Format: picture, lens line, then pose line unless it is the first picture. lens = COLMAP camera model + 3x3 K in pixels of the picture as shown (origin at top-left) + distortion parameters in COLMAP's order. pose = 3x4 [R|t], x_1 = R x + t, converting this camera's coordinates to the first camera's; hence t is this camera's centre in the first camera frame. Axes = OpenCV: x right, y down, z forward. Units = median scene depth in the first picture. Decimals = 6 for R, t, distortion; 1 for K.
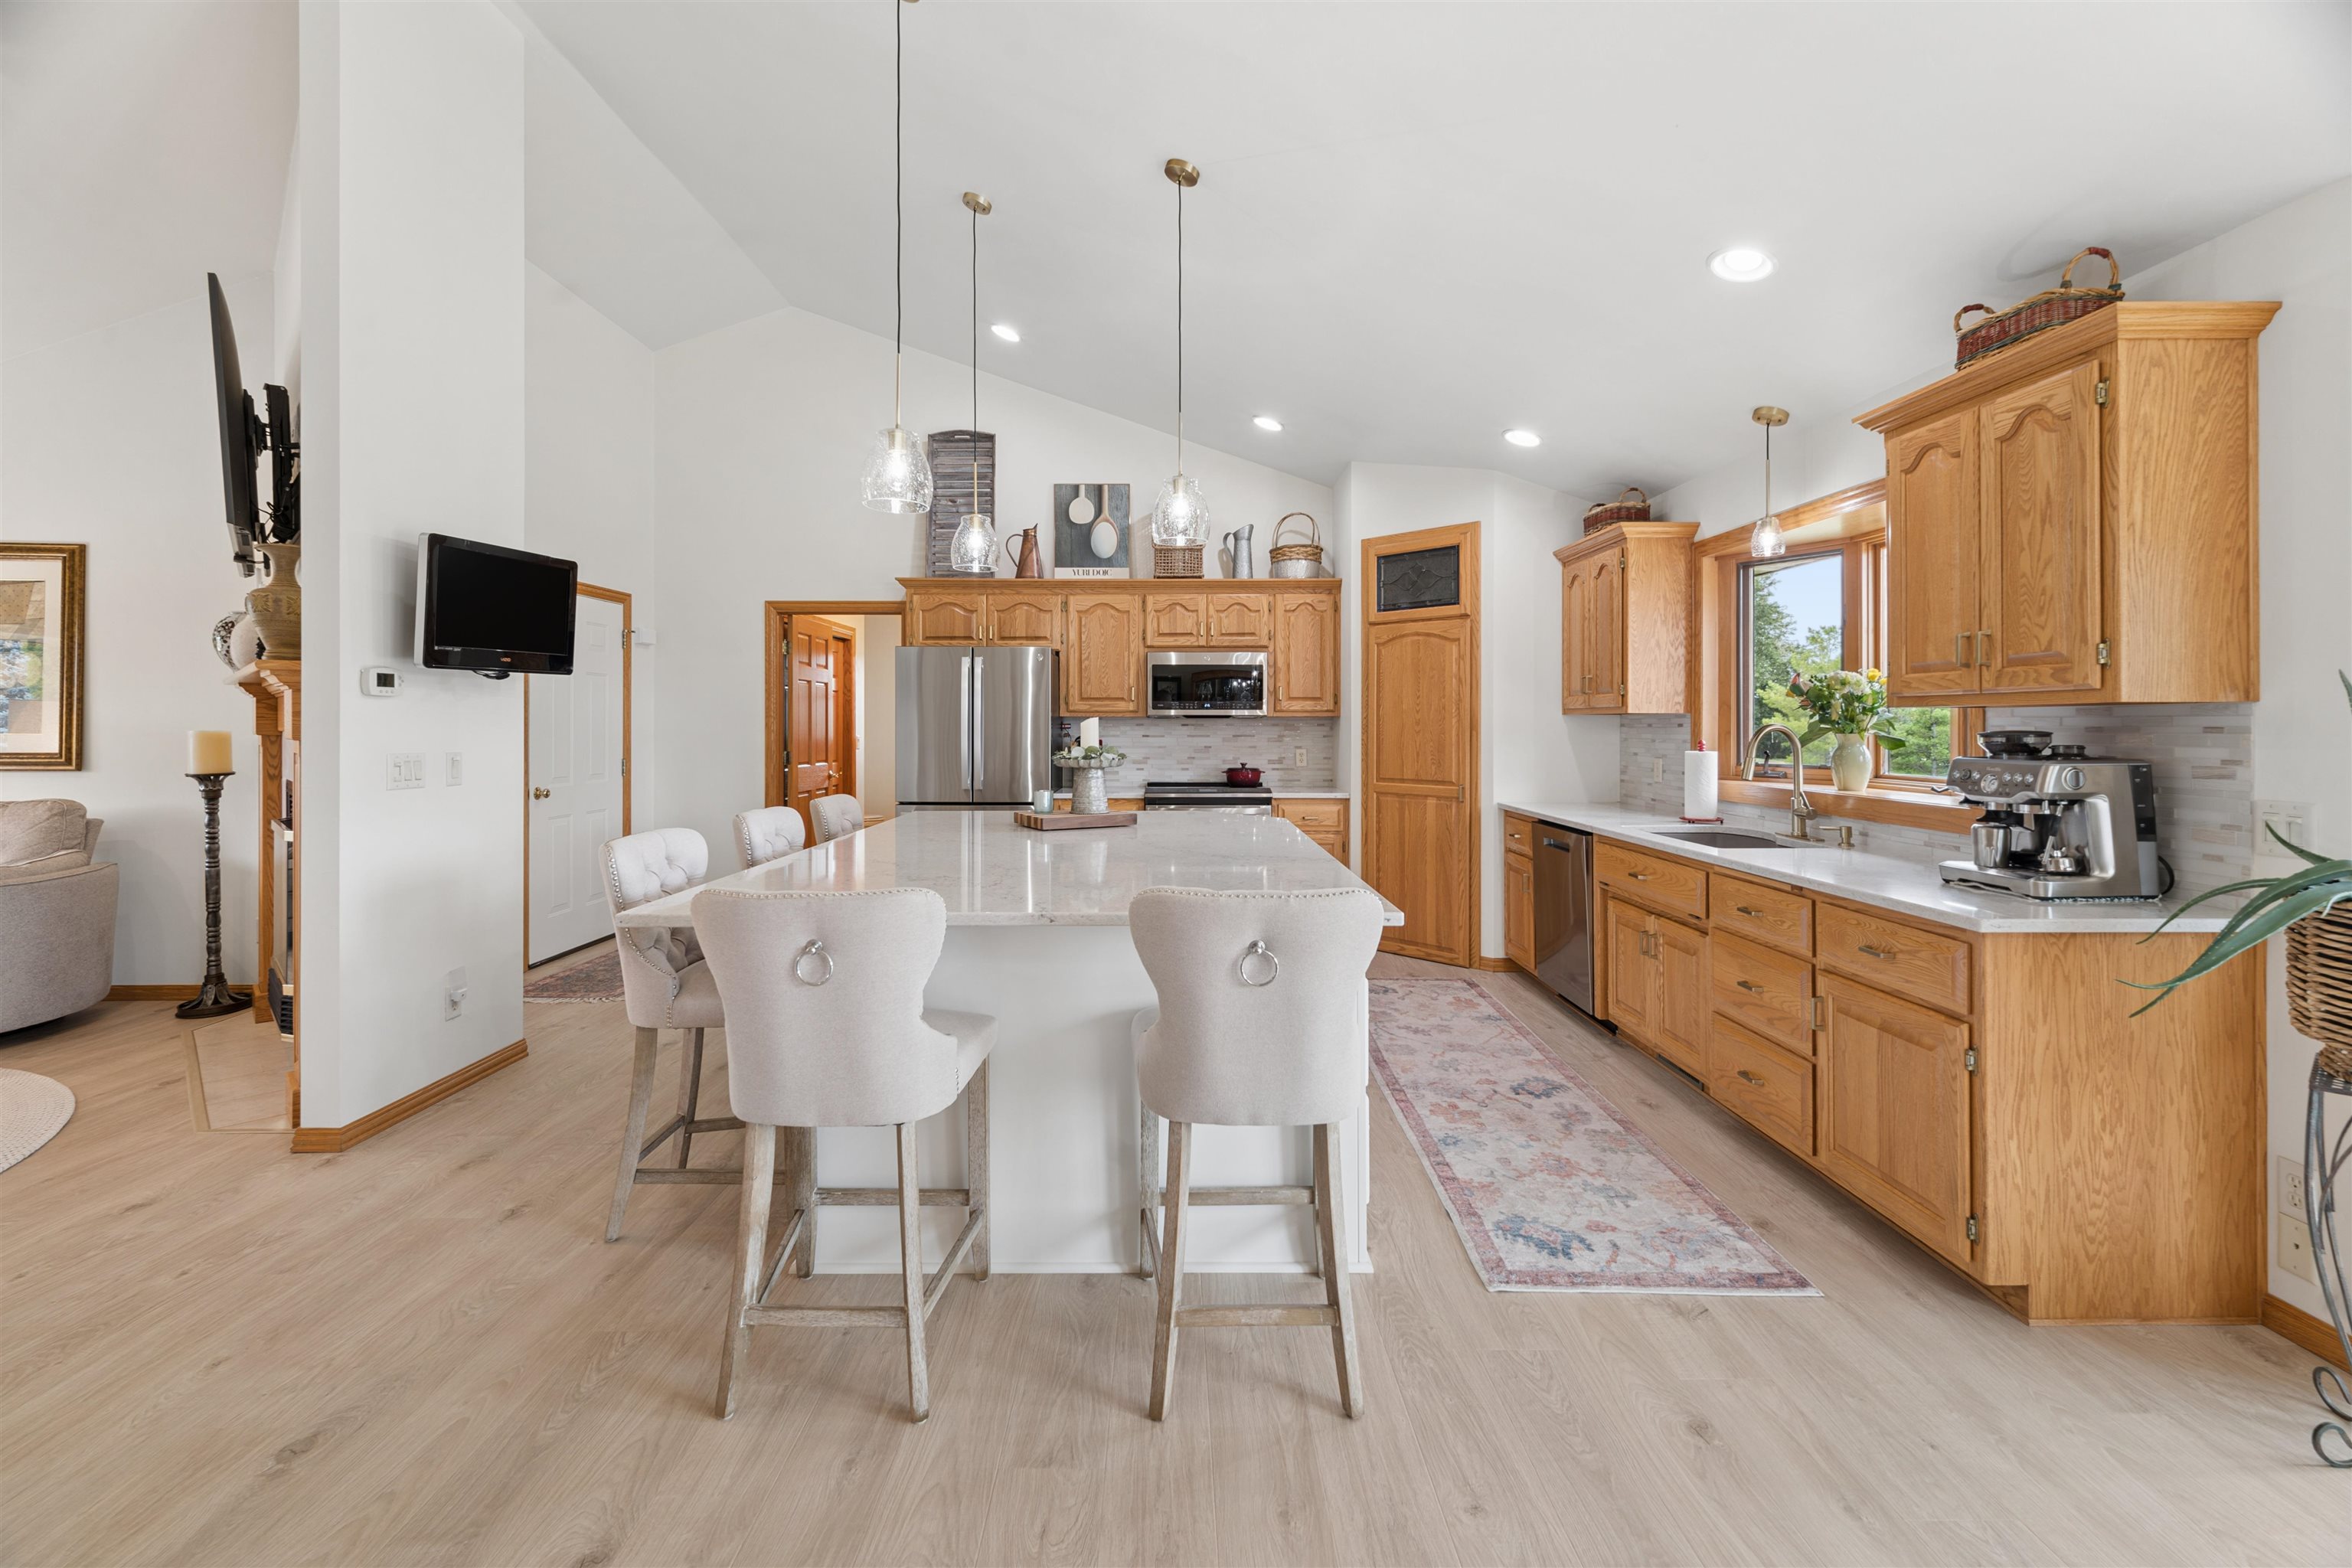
lens RADIAL K [[1004.3, 0, 1165.3], [0, 1004.3, 731.5], [0, 0, 1]] dist [0.000430, -0.001195]
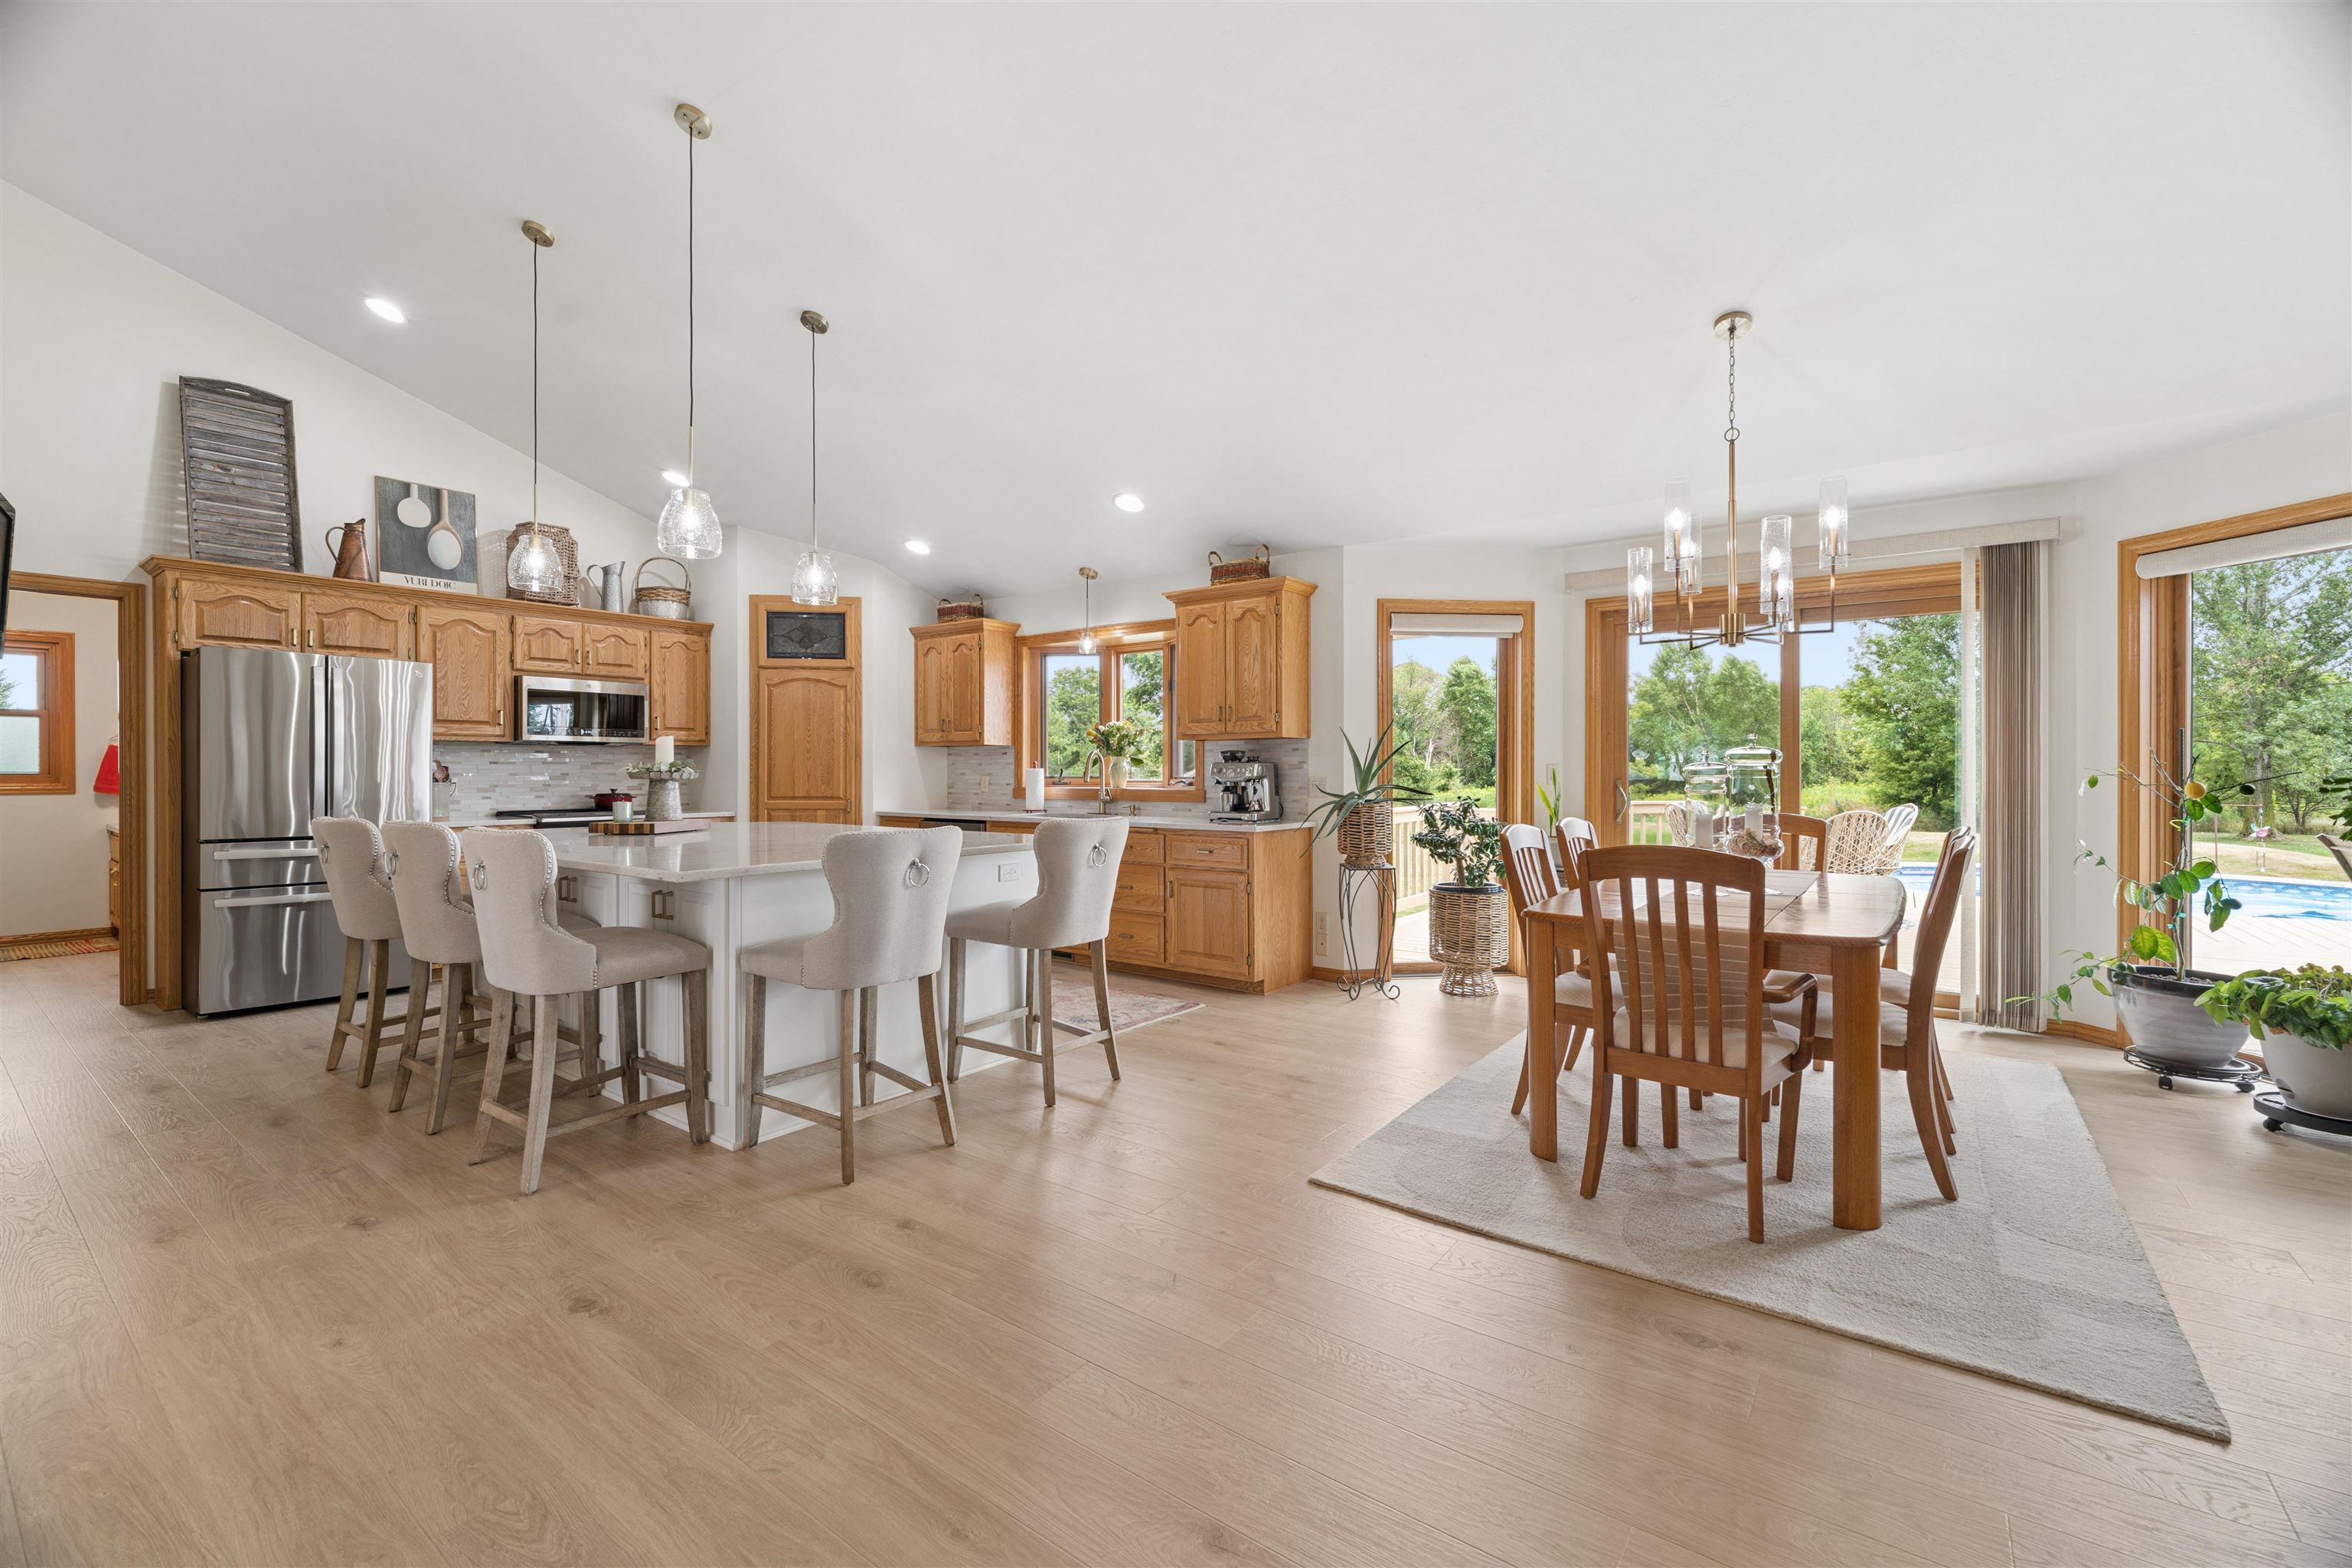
lens RADIAL K [[1004.3, 0, 1171.6], [0, 1004.3, 777.3], [0, 0, 1]] dist [0.000430, -0.001195]
pose [[0.595211, -0.003396, 0.803562, -0.495422], [0.006732, 0.999977, -0.000760, 0.029083], [-0.803541, 0.005862, 0.595220, -0.104364]]
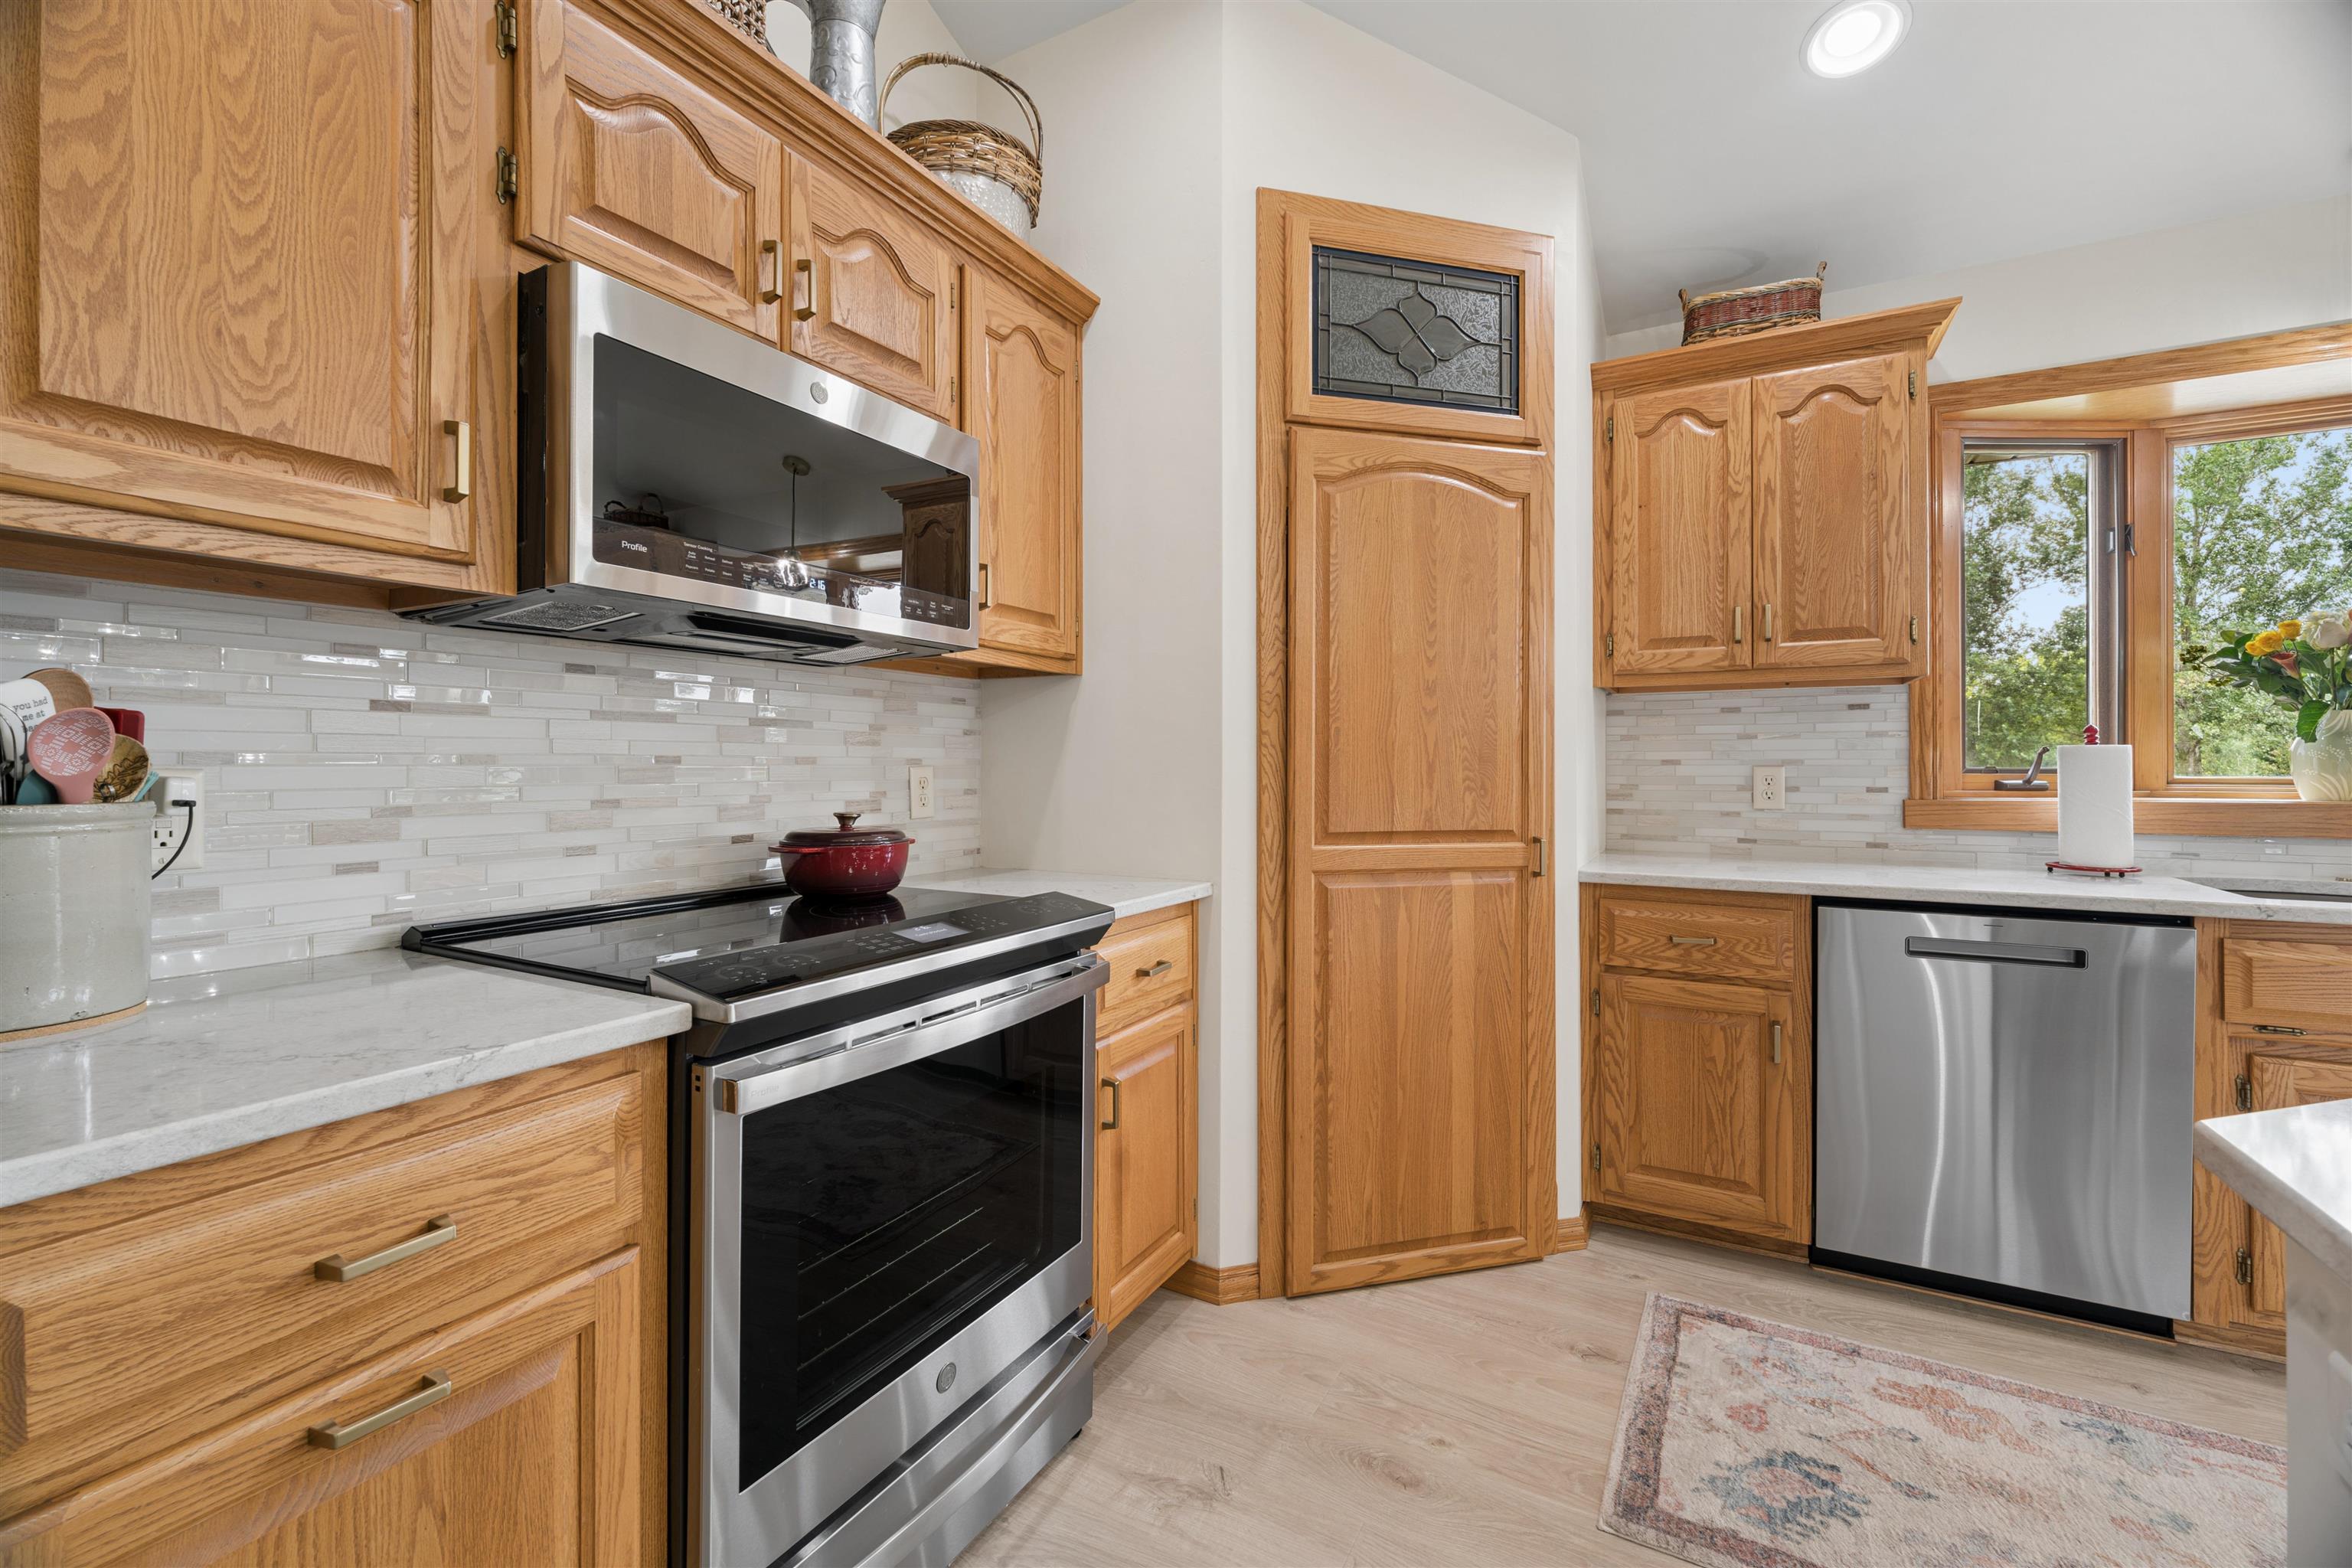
lens RADIAL K [[1004.3, 0, 1162.4], [0, 1004.3, 767.2], [0, 0, 1]] dist [0.000430, -0.001195]
pose [[0.471727, 0.001325, 0.881743, -0.157434], [0.009664, 0.999931, -0.006672, 0.024950], [-0.881692, 0.011668, 0.471682, 0.934347]]
